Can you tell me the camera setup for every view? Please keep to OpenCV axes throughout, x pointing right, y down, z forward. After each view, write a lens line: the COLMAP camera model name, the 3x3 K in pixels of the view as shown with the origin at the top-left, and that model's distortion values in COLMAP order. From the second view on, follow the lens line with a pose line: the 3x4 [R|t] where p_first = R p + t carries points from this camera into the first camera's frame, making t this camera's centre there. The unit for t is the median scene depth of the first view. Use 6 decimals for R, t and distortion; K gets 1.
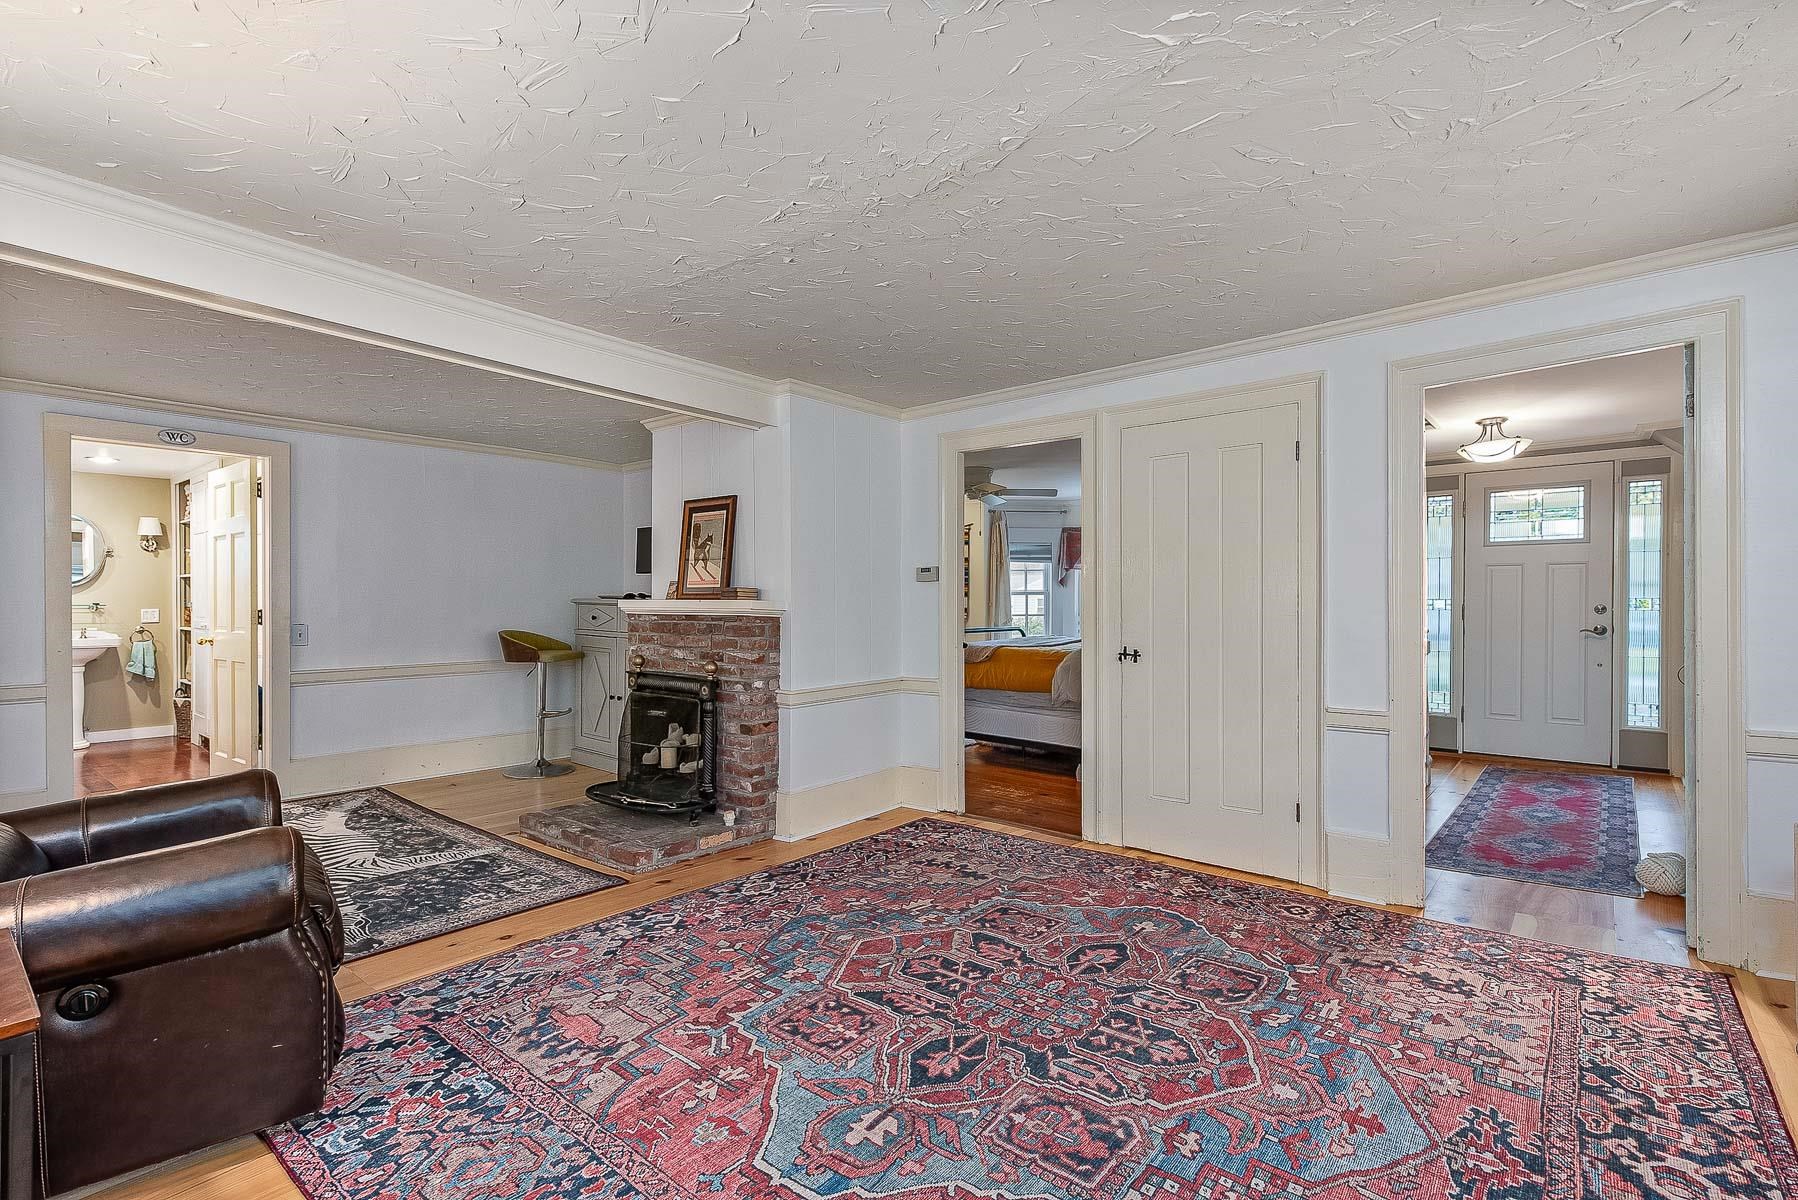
lens RADIAL K [[837.0, 0, 930.9], [0, 837.0, 603.9], [0, 0, 1]] dist [0.012680, -0.000192]
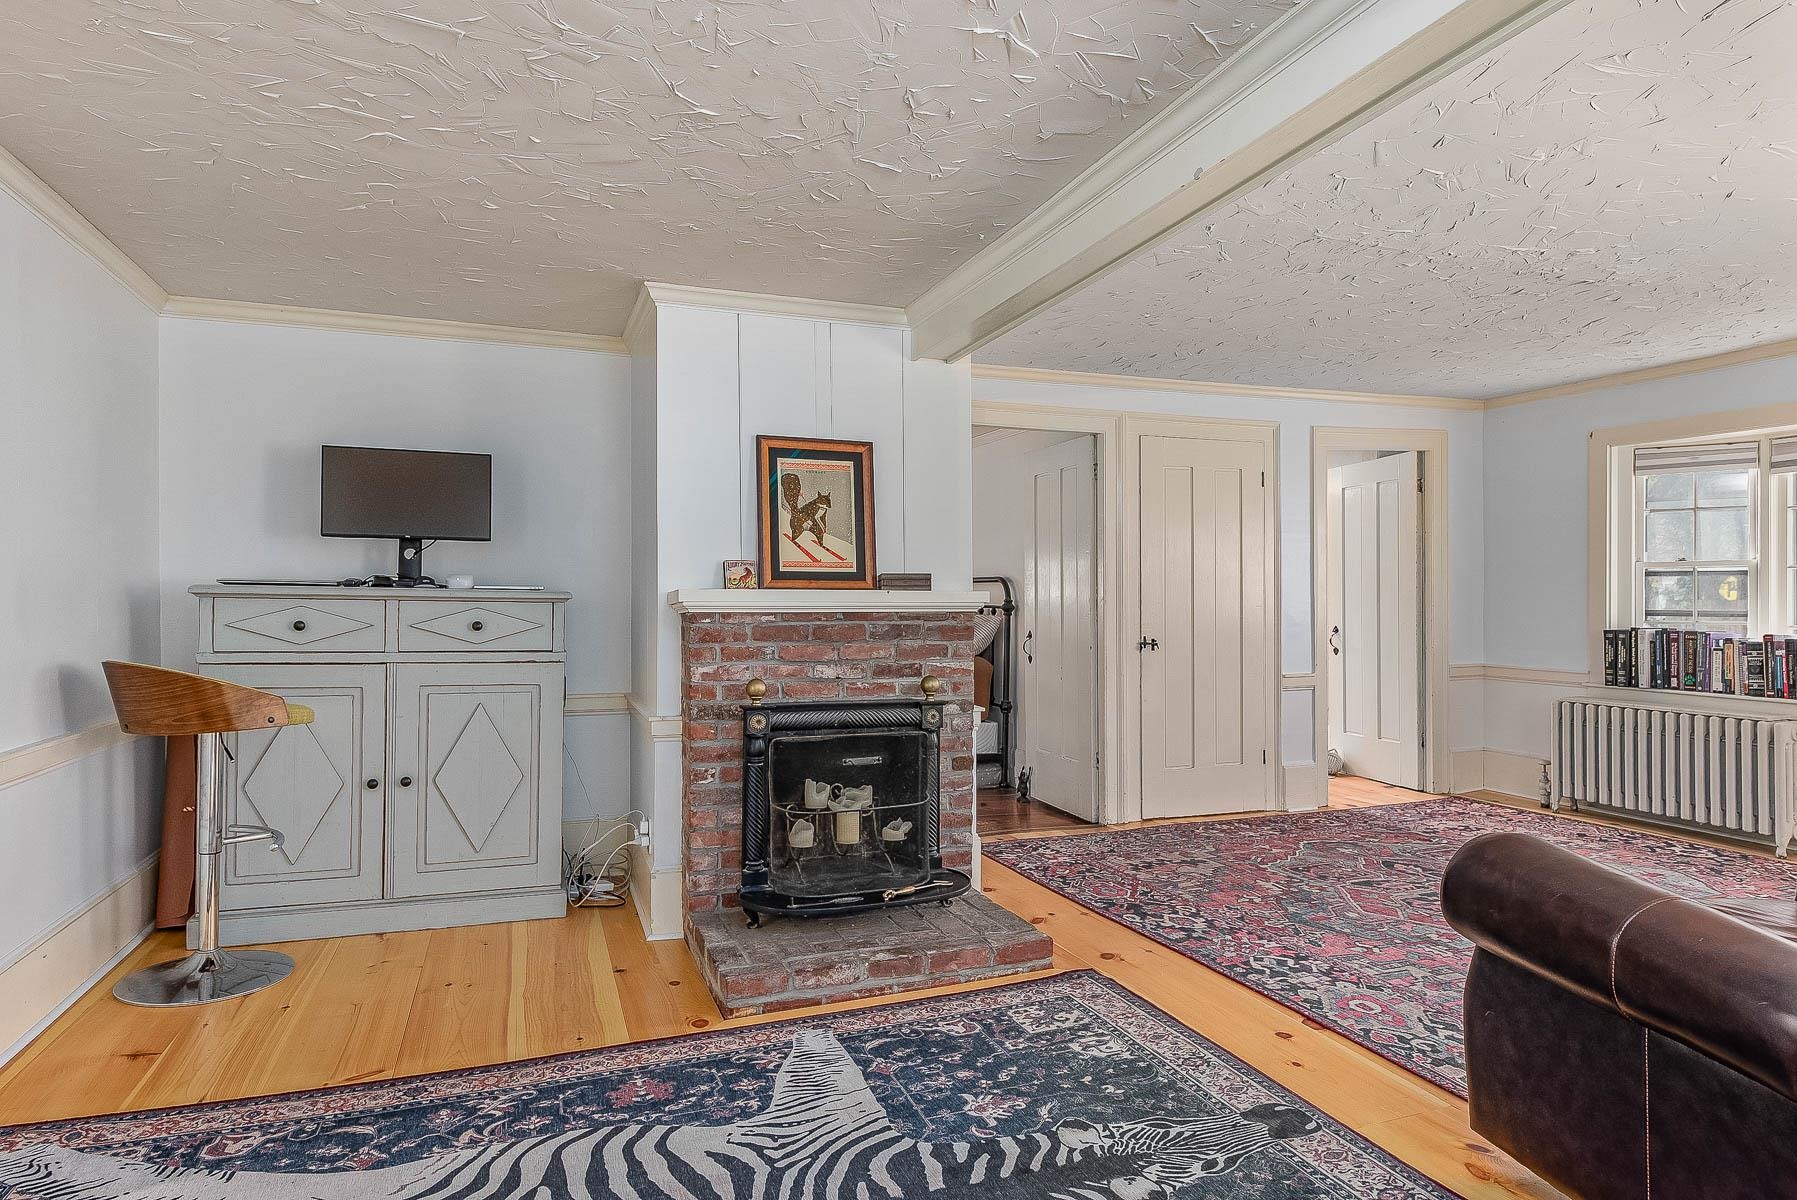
lens RADIAL K [[1028.7, 0, 859.3], [0, 1028.7, 600.4], [0, 0, 1]] dist [0.004263, 0.000097]
pose [[0.514624, -0.000222, 0.857416, -1.324717], [0.000715, 1.000000, -0.000170, 0.004849], [-0.857415, 0.000701, 0.514624, 0.753762]]
